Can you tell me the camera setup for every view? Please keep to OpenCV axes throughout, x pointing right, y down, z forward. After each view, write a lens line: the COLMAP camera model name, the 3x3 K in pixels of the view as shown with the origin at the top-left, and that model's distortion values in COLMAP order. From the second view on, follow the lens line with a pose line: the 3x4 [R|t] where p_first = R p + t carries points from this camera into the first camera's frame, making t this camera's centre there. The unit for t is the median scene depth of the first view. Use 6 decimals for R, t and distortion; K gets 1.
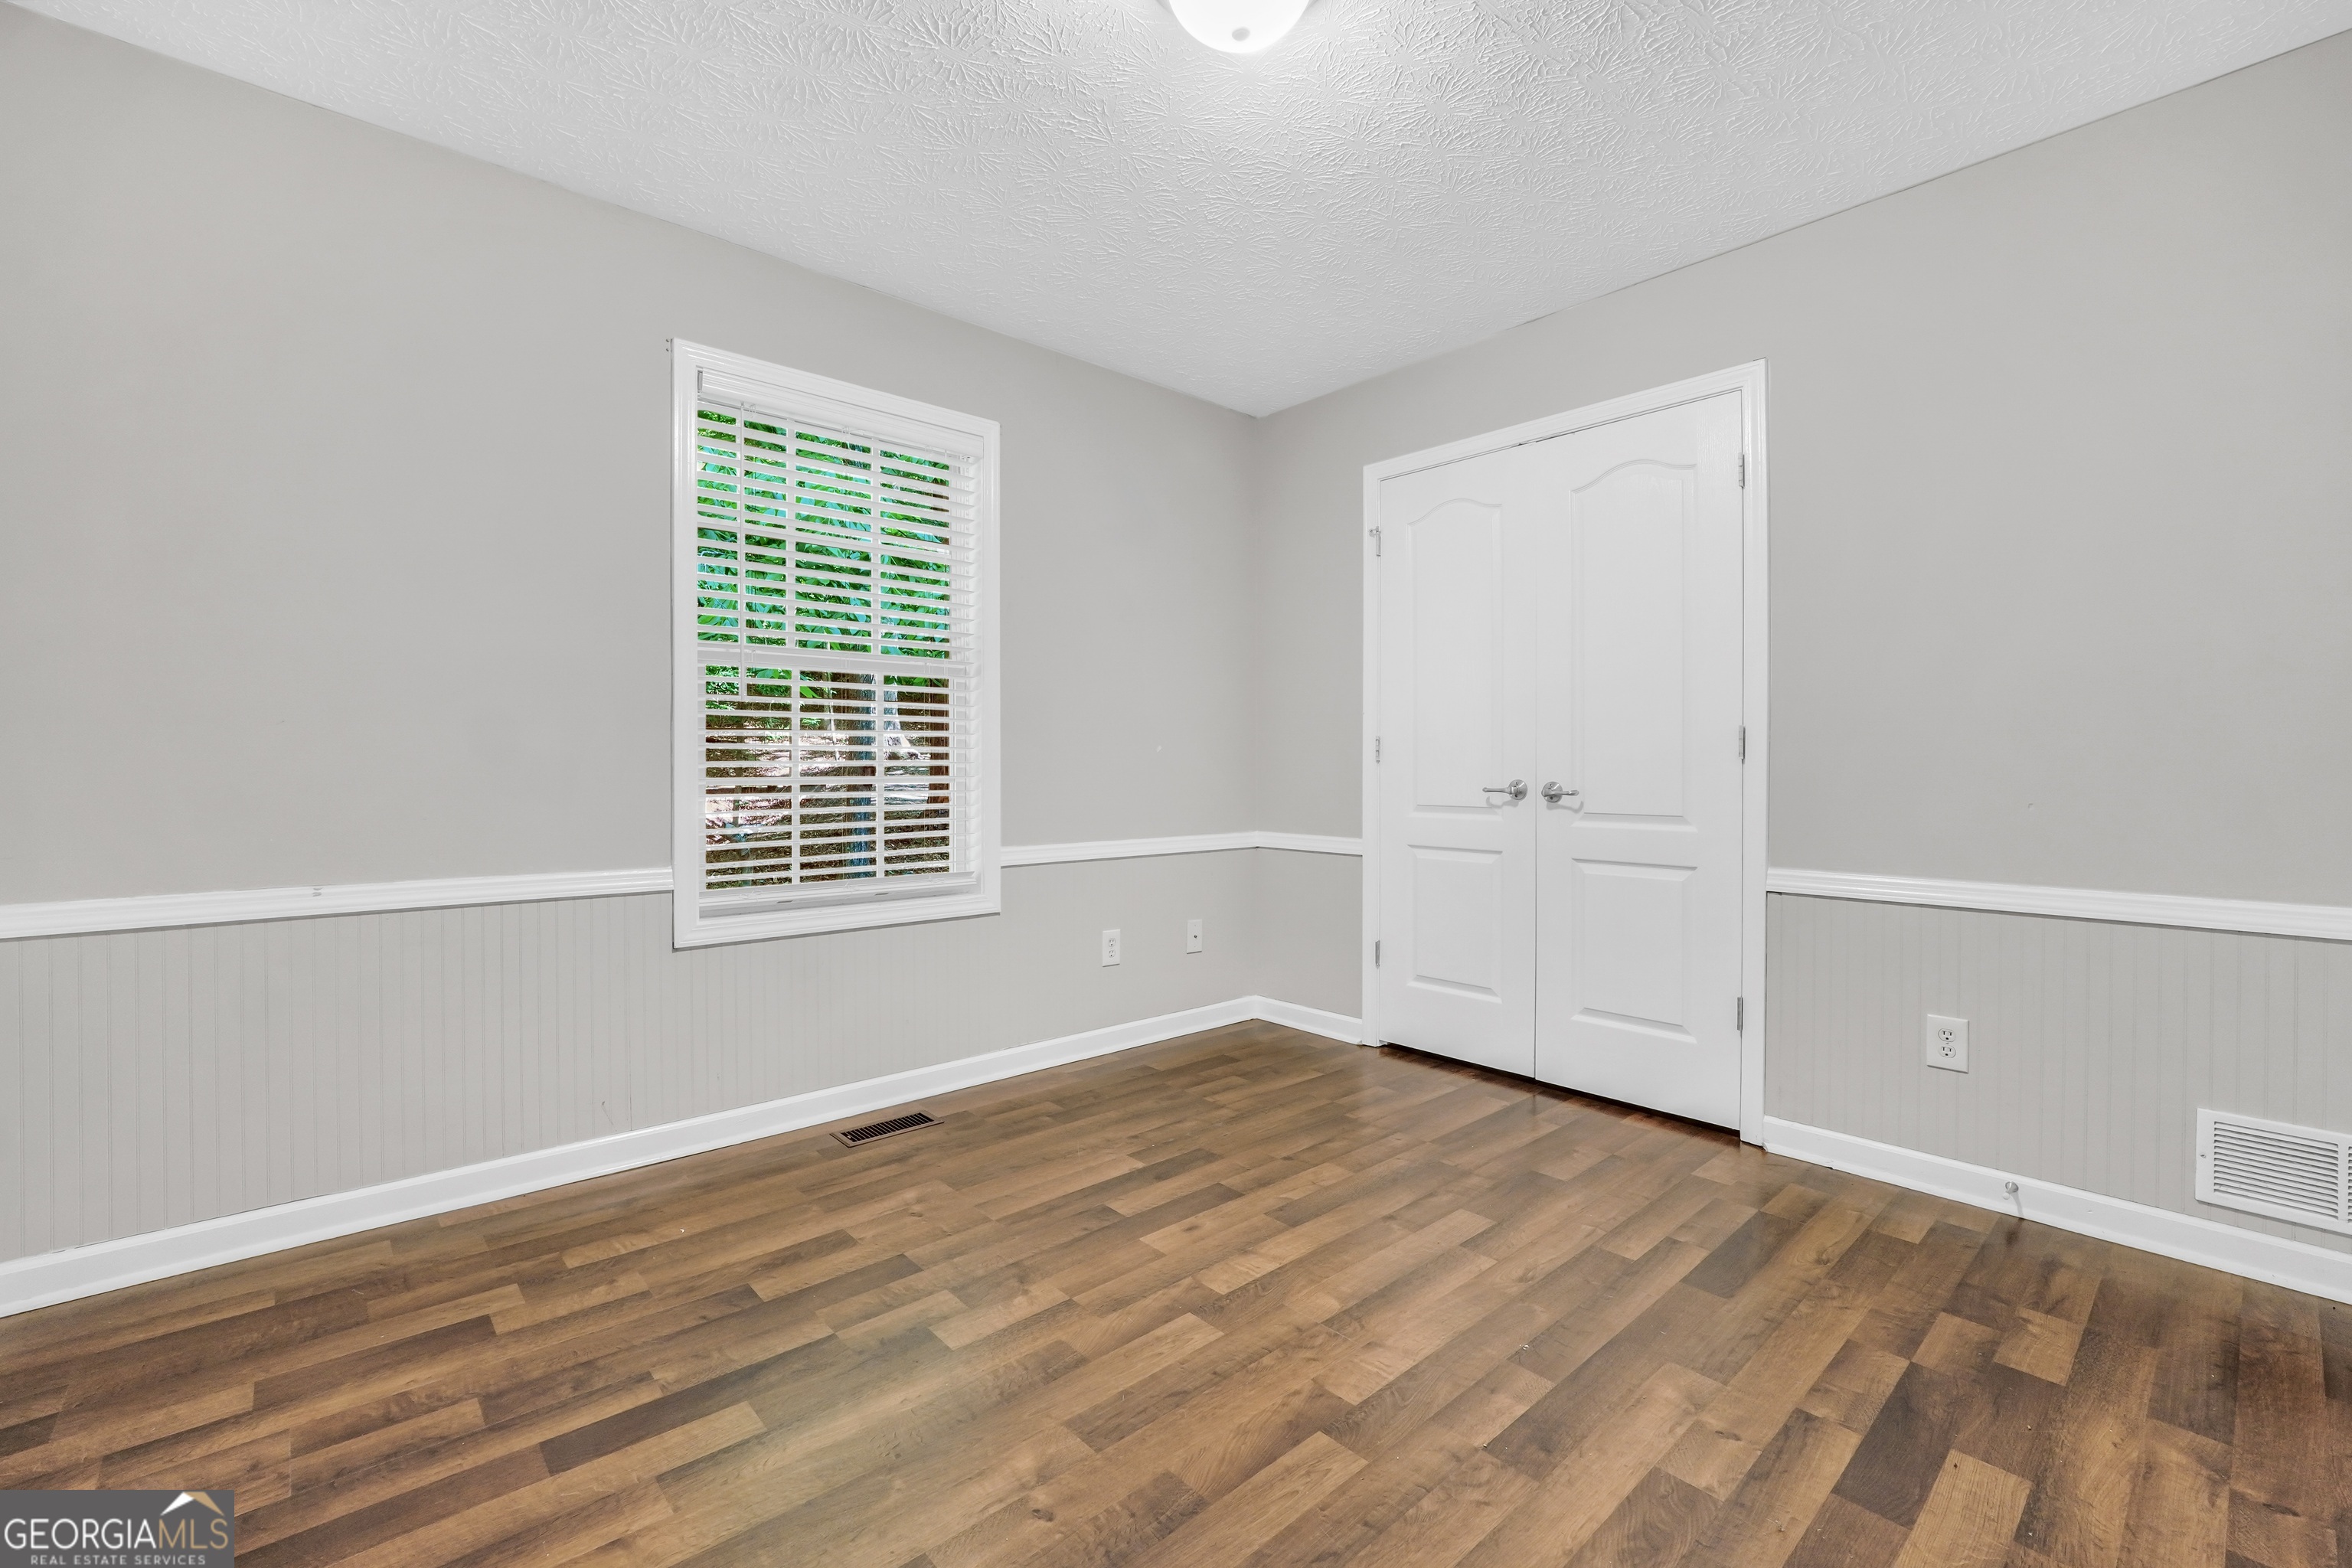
lens RADIAL K [[1001.0, 0, 1171.2], [0, 1001.0, 777.8], [0, 0, 1]] dist [-0.001524, 0.000483]
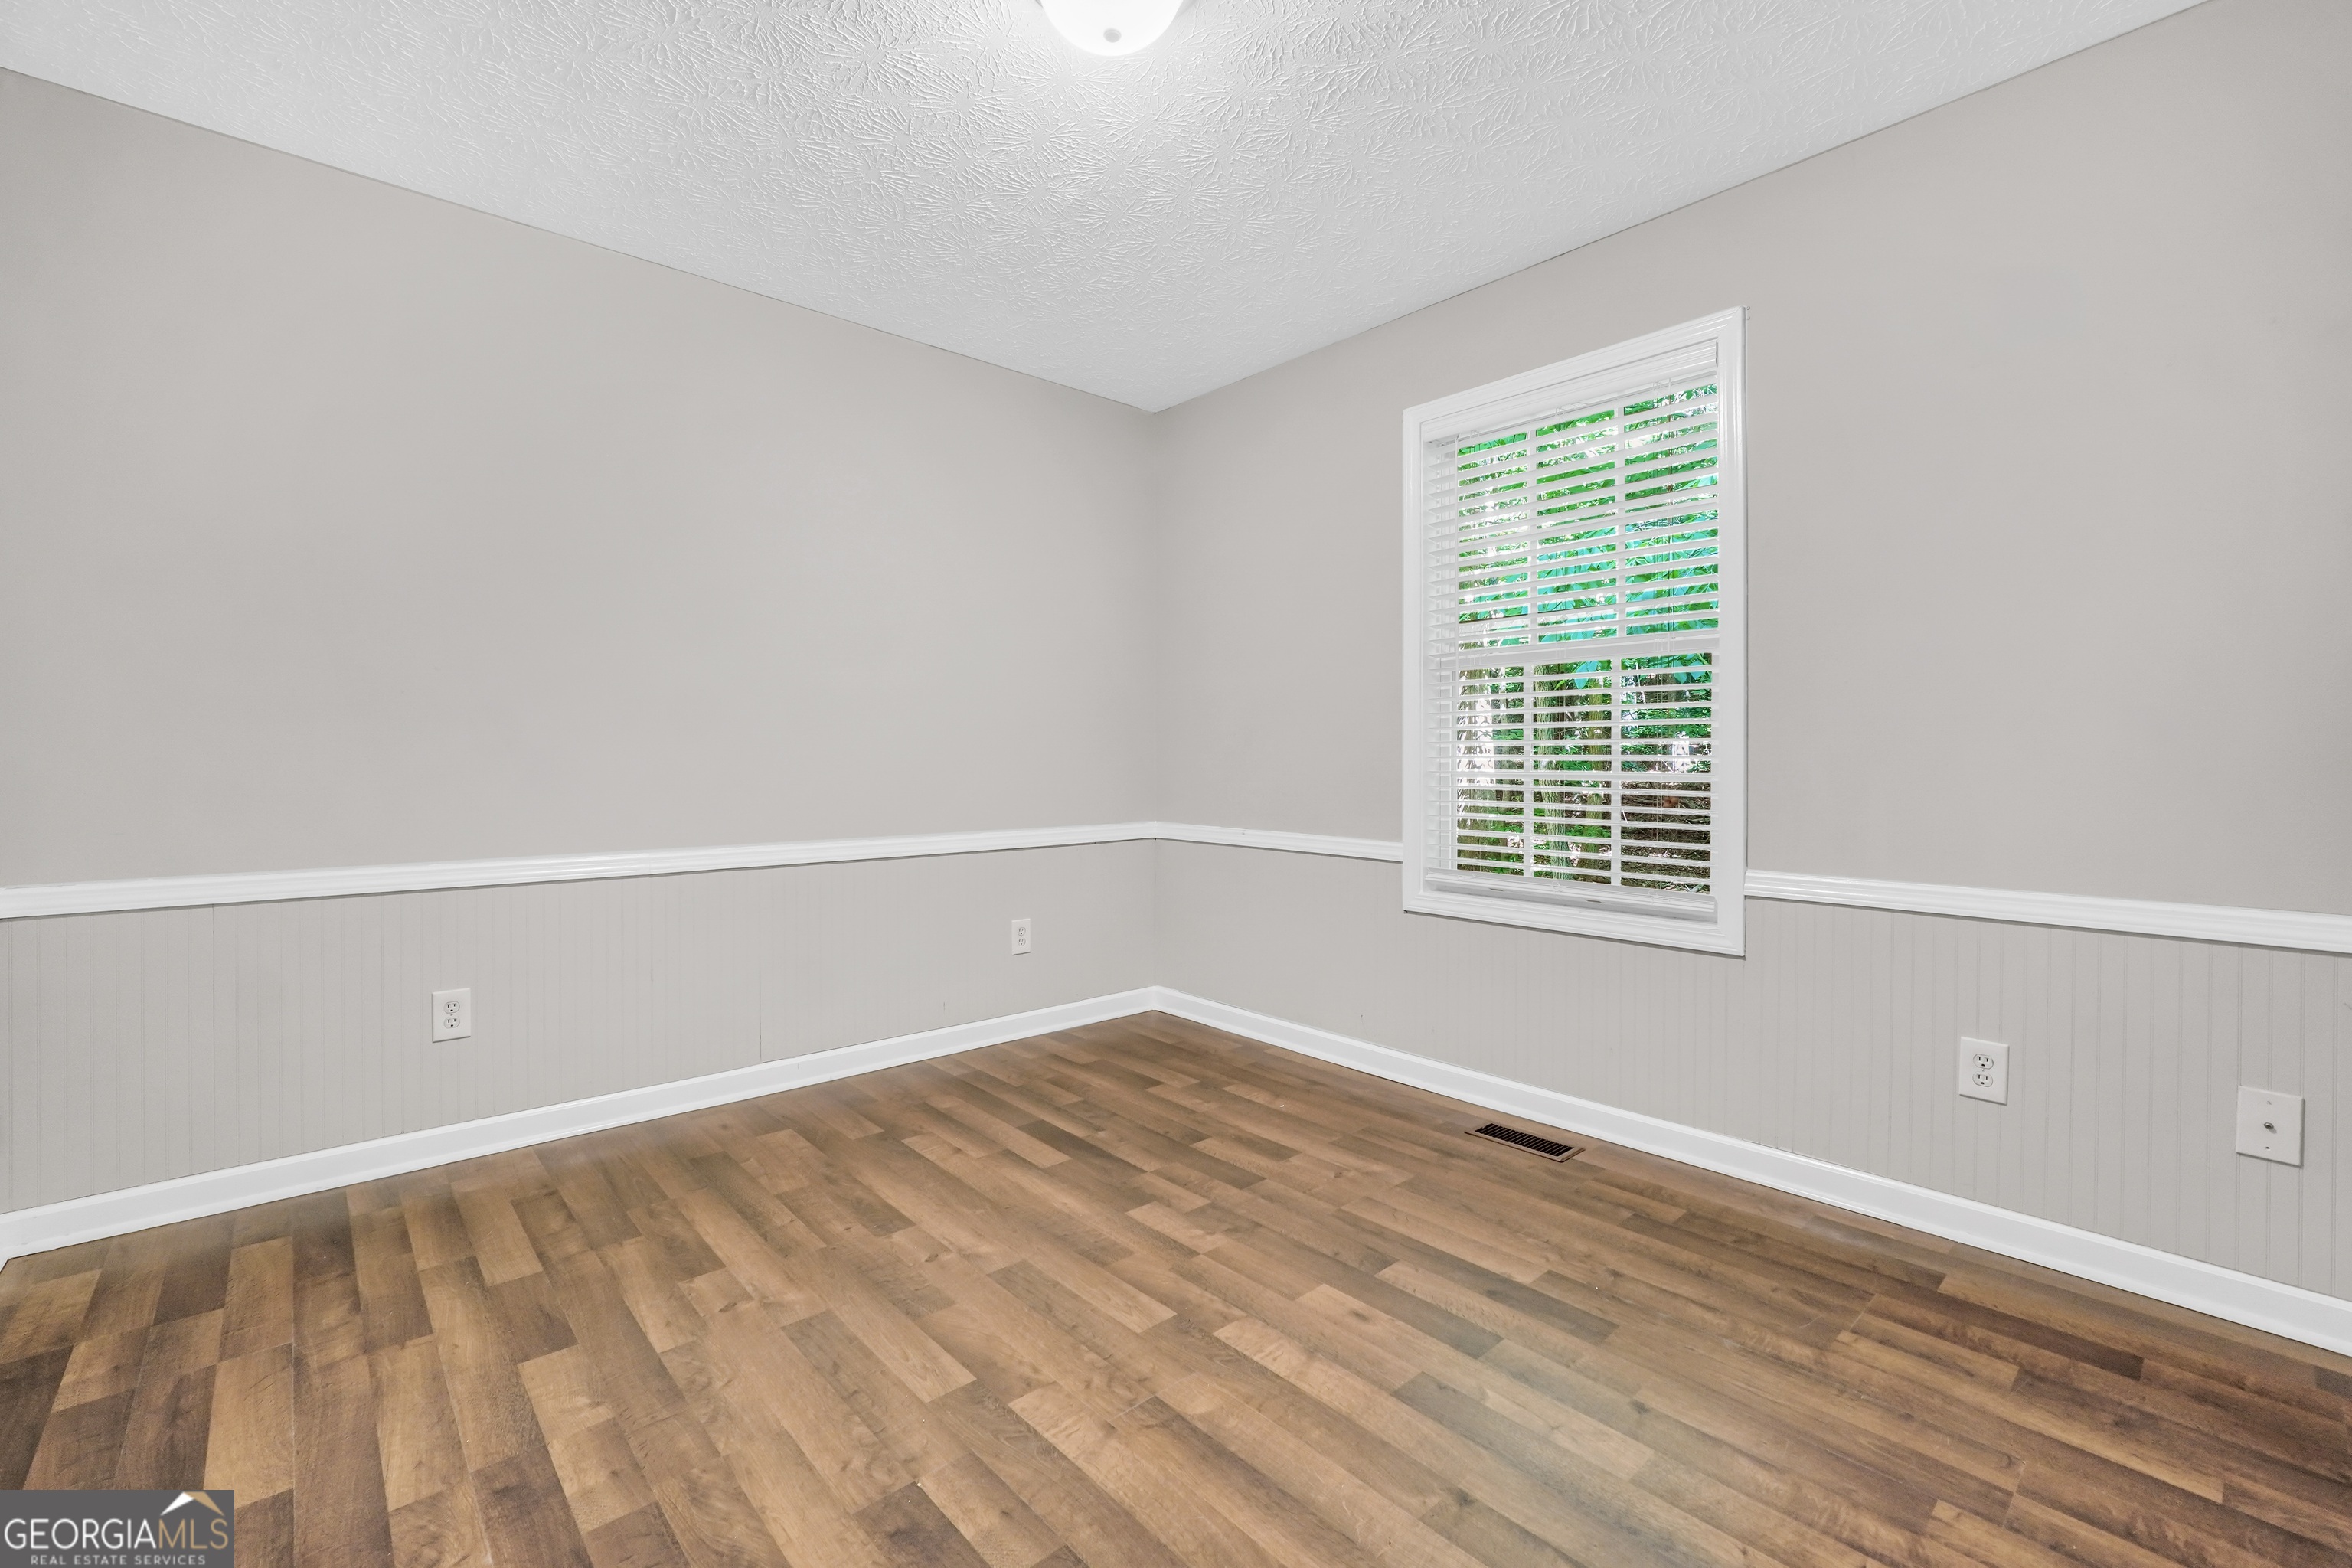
lens RADIAL K [[1001.0, 0, 1170.1], [0, 1001.0, 769.8], [0, 0, 1]] dist [-0.001524, 0.000483]
pose [[-0.002961, 0.006406, -0.999975, 0.823037], [-0.012597, 0.999900, 0.006443, -0.006534], [0.999916, 0.012616, -0.002880, 0.813271]]
